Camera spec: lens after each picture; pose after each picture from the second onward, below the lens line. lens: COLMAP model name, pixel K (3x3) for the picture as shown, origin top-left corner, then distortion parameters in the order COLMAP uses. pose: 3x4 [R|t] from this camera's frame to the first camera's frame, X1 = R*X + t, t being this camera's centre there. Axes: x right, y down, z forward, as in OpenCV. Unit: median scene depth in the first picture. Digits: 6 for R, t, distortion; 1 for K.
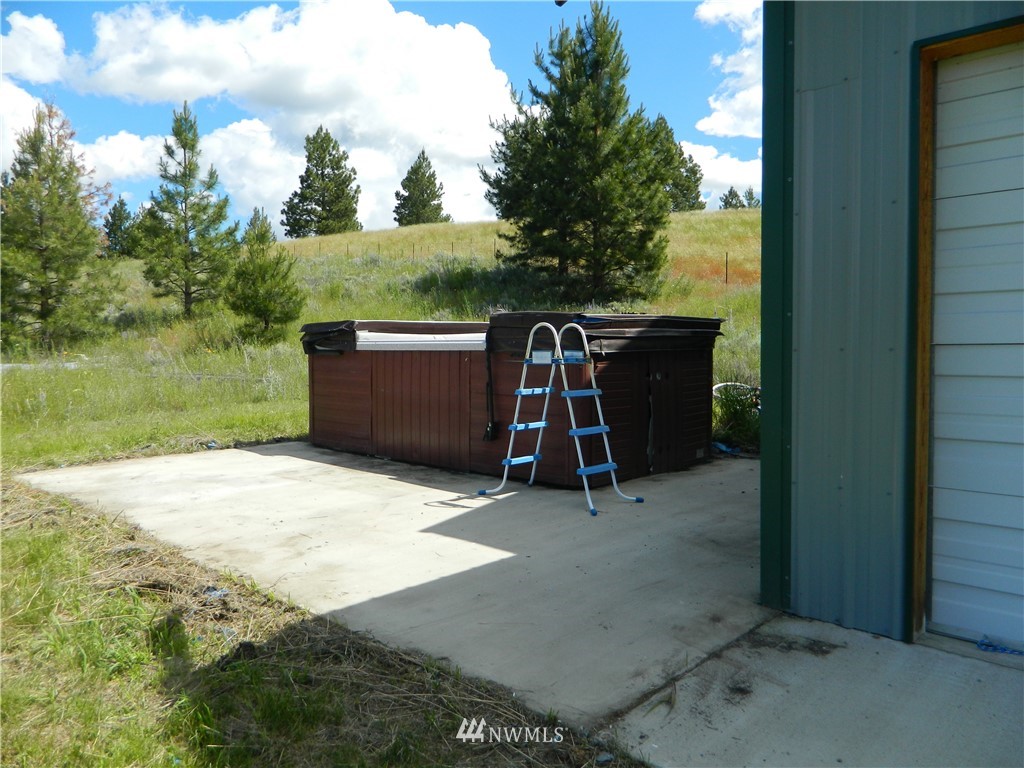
lens RADIAL K [[748.3, 0, 512.0], [0, 748.3, 384.0], [0, 0, 1]] dist [-0.004184, 0.003084]
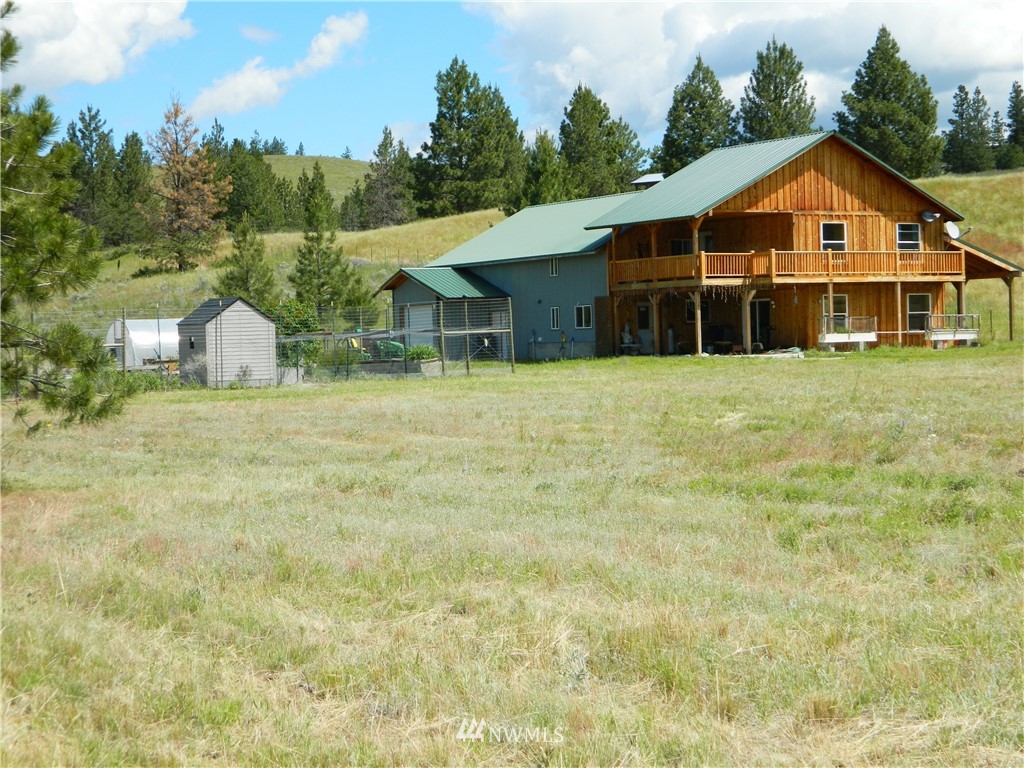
lens RADIAL K [[1937.3, 0, 512.0], [0, 1937.3, 384.0], [0, 0, 1]] dist [-0.018900, 0.008671]
pose [[0.960951, -0.015850, -0.276263, 0.518610], [0.008223, 0.999553, -0.028745, 0.078650], [0.276595, 0.025351, 0.960652, -1.342762]]
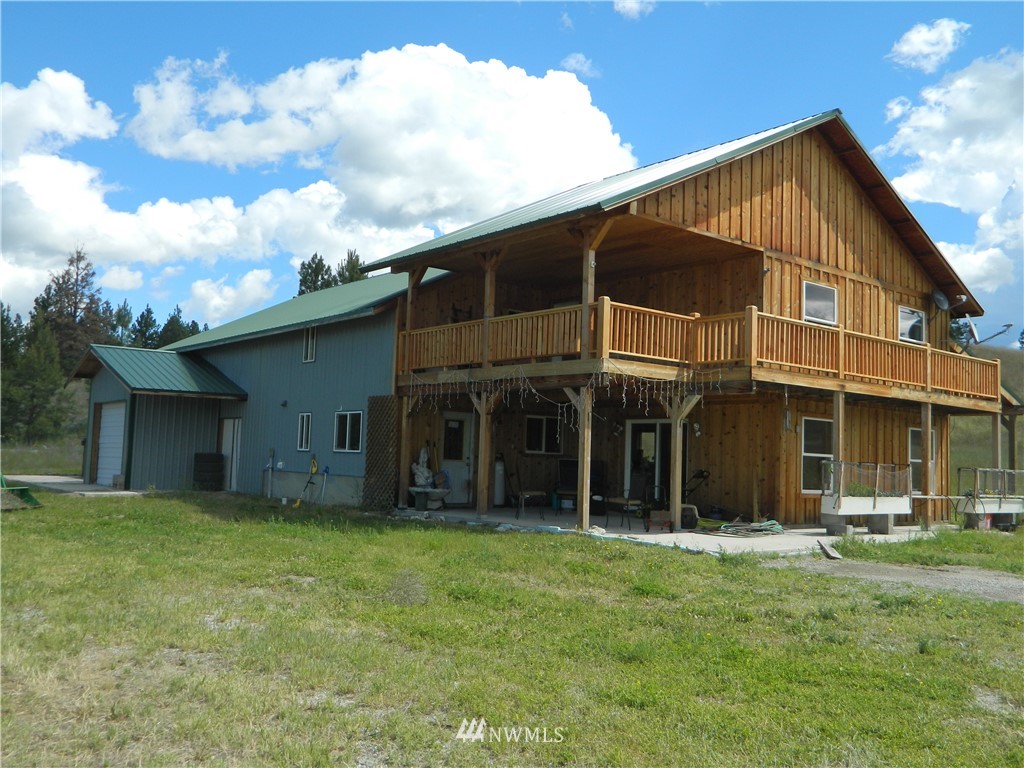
lens RADIAL K [[911.3, 0, 512.0], [0, 911.3, 384.0], [0, 0, 1]] dist [0.004190, -0.010931]
pose [[0.991716, 0.029188, -0.125087, 0.305972], [-0.045948, 0.990013, -0.133276, 0.020758], [0.119947, 0.137919, 0.983154, -0.395475]]
